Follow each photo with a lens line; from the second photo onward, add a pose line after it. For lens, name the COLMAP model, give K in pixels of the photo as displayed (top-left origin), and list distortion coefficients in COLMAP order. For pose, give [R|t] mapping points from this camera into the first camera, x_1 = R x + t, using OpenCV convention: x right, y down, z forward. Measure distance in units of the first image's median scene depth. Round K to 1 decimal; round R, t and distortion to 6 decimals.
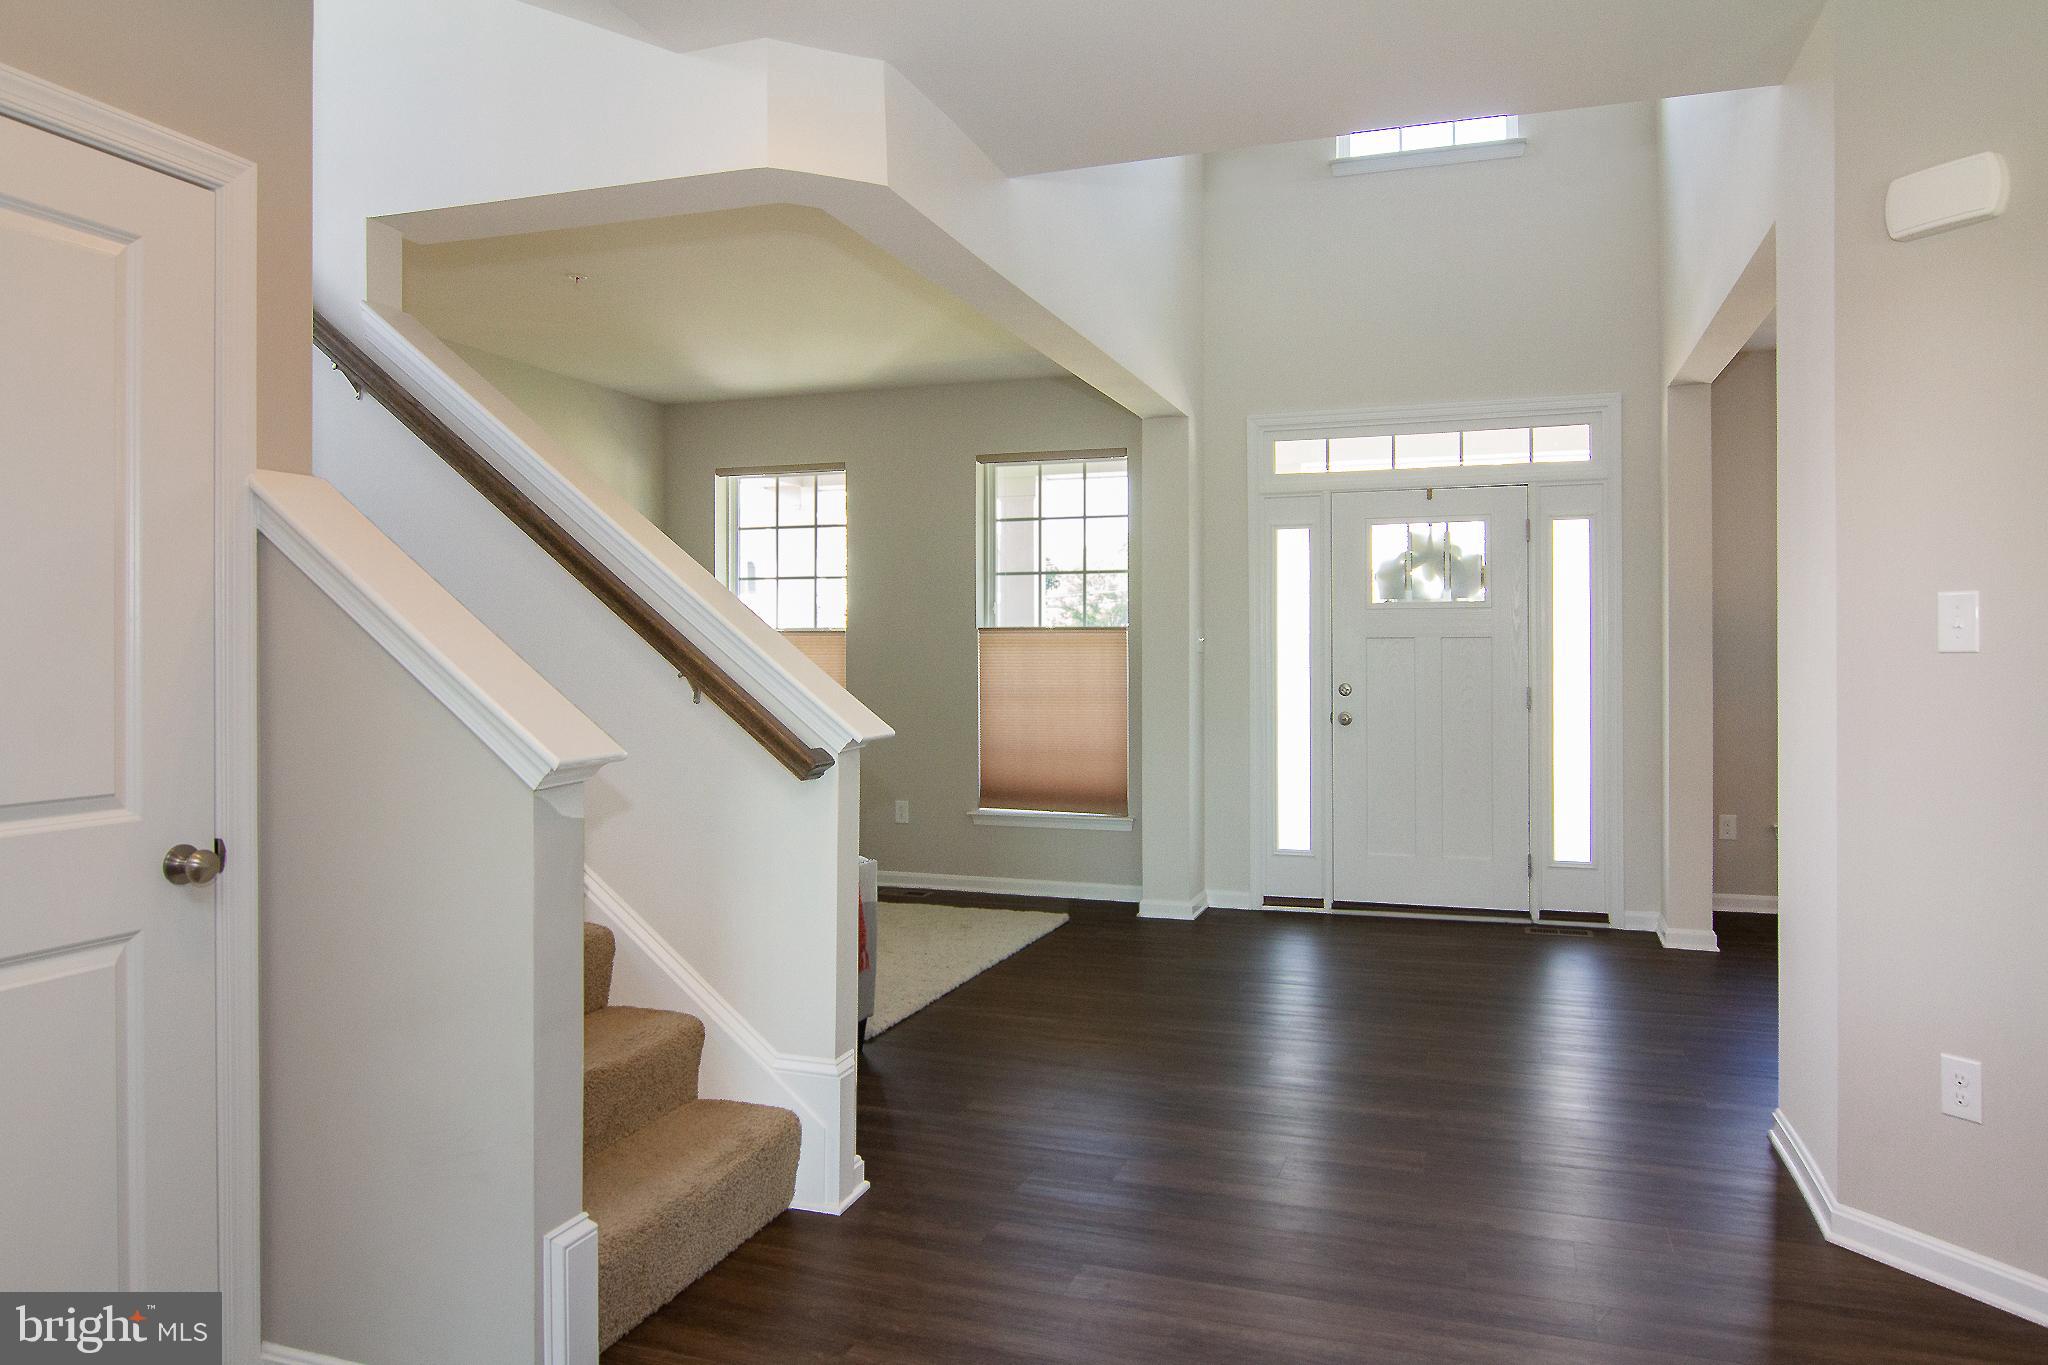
lens RADIAL K [[1324.4, 0, 1041.4], [0, 1324.4, 681.1], [0, 0, 1]] dist [0.016701, 0.001318]
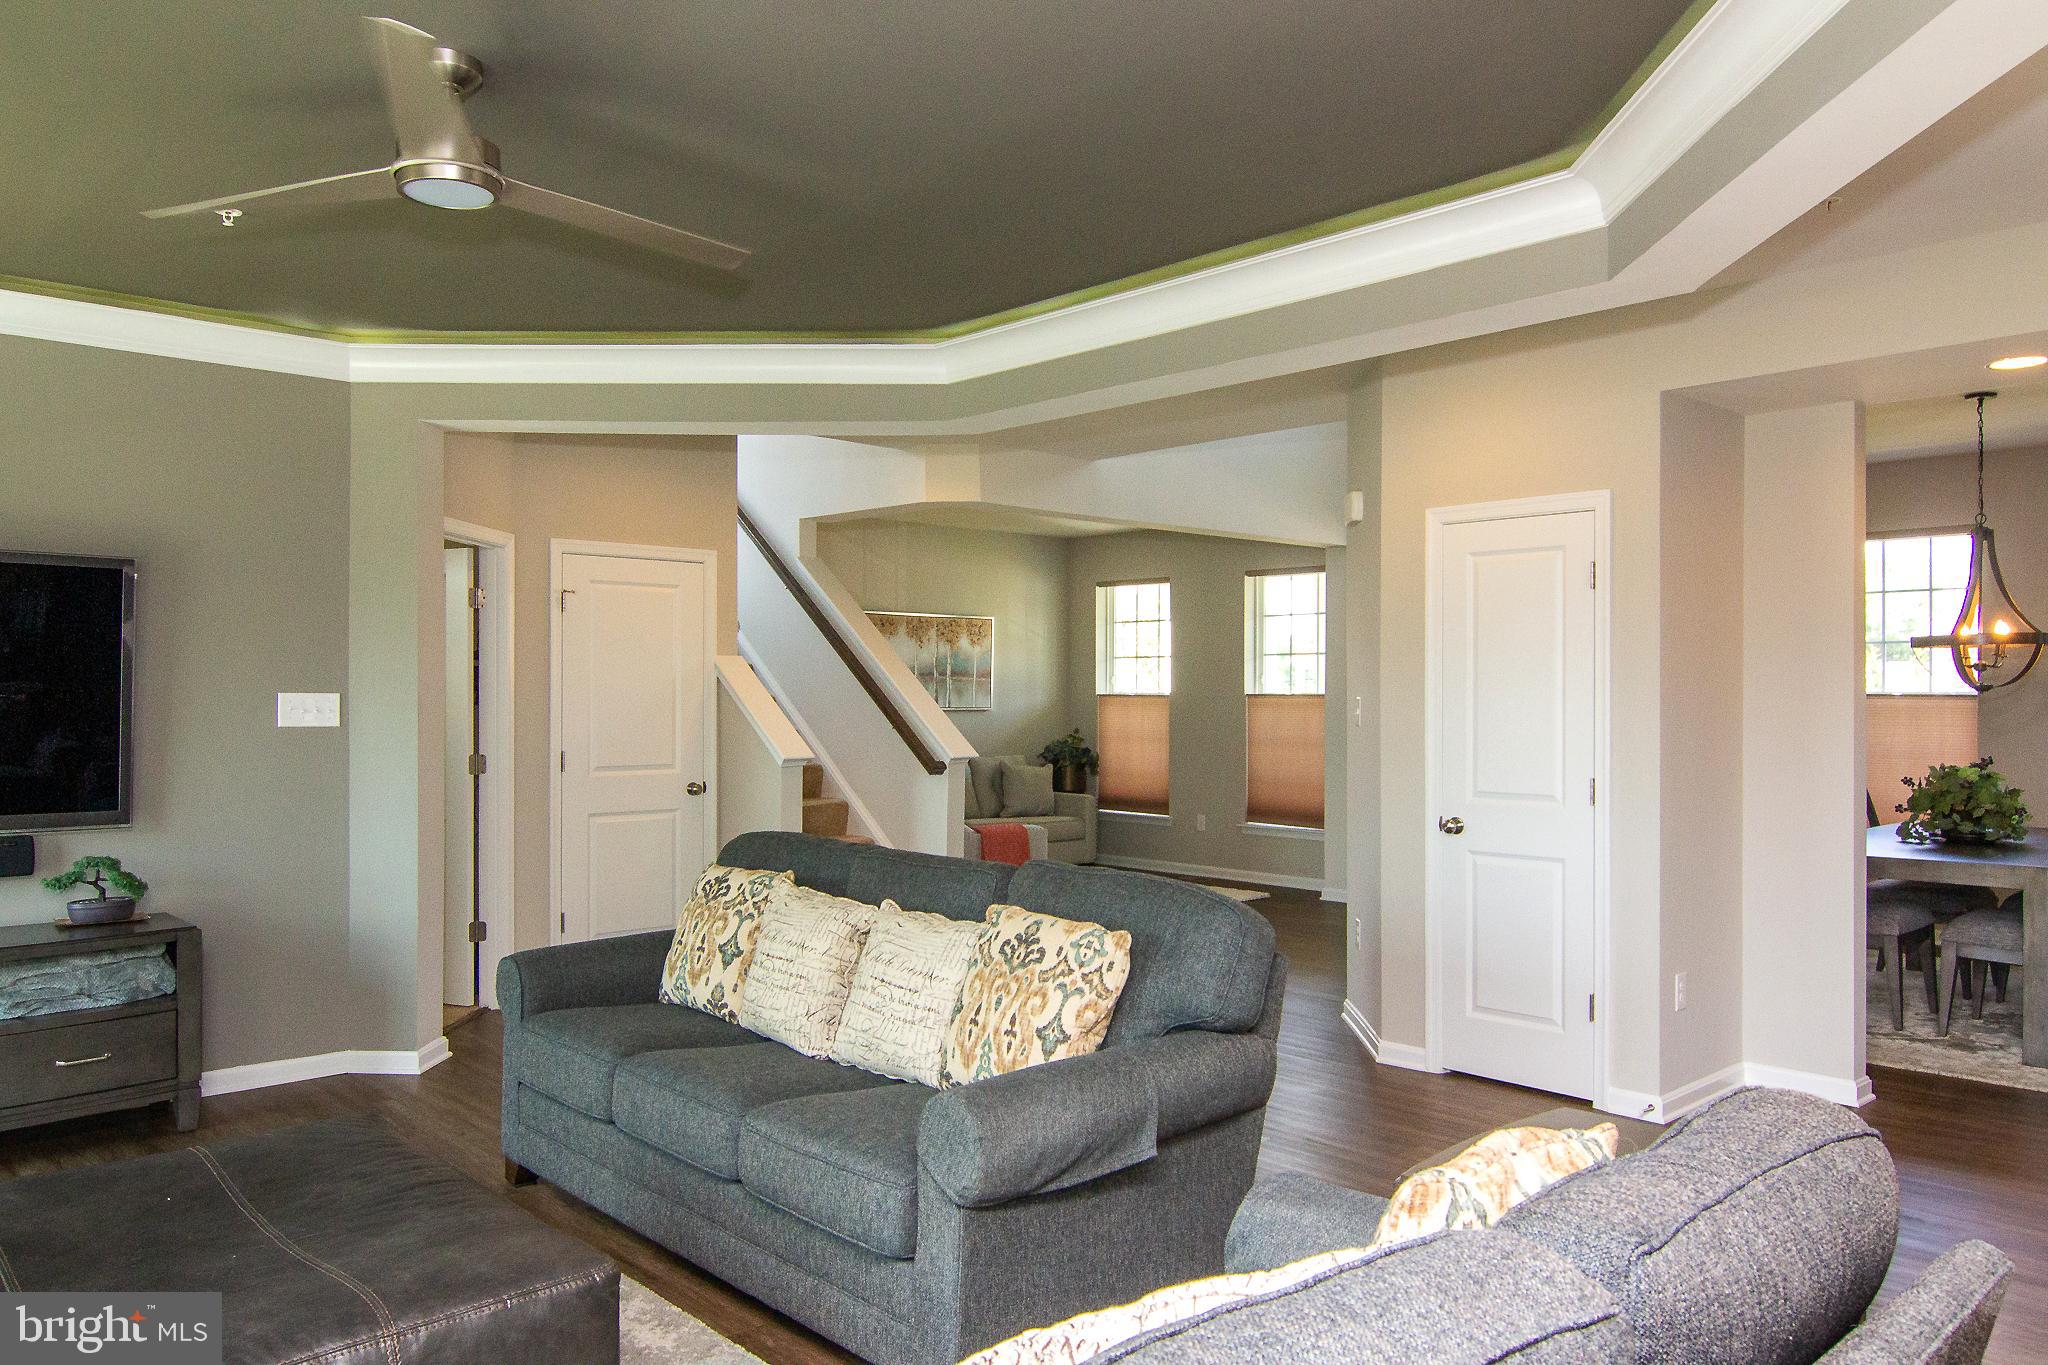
lens RADIAL K [[1450.9, 0, 1011.1], [0, 1450.9, 684.8], [0, 0, 1]] dist [0.012289, 0.003846]
pose [[0.868989, 0.003129, -0.494821, 0.542305], [-0.016236, 0.999622, -0.022192, -0.012017], [0.494565, 0.027318, 0.868711, -0.505409]]
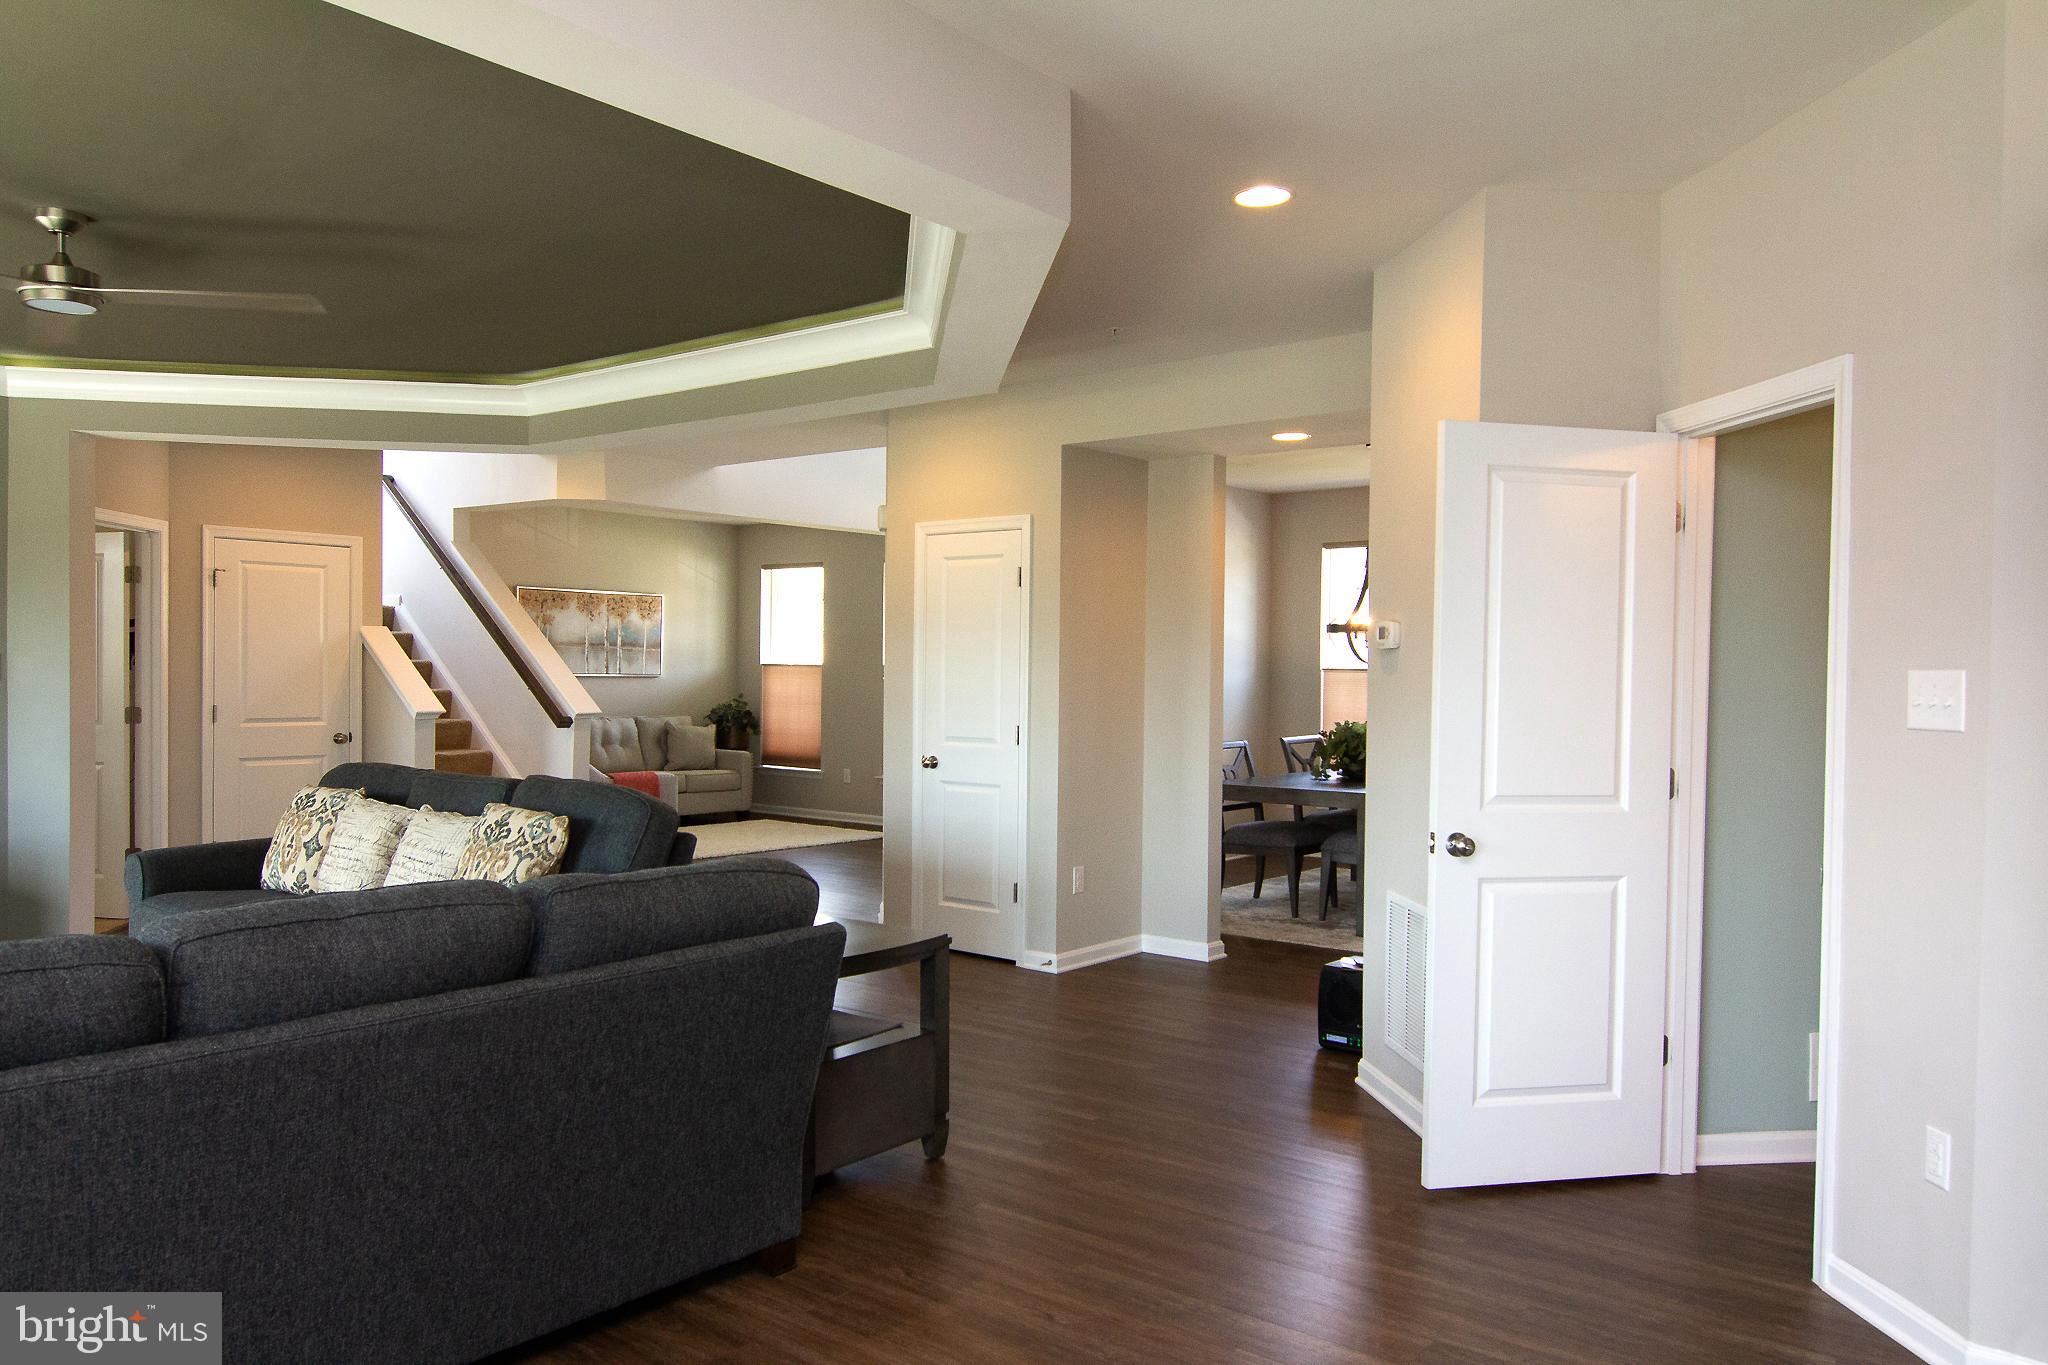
lens RADIAL K [[1460.5, 0, 1036.0], [0, 1460.5, 680.2], [0, 0, 1]] dist [0.030743, -0.005949]
pose [[0.935541, 0.017485, -0.352785, 0.842161], [-0.022494, 0.999696, -0.010103, -0.006478], [0.352501, 0.017387, 0.935650, -0.684552]]
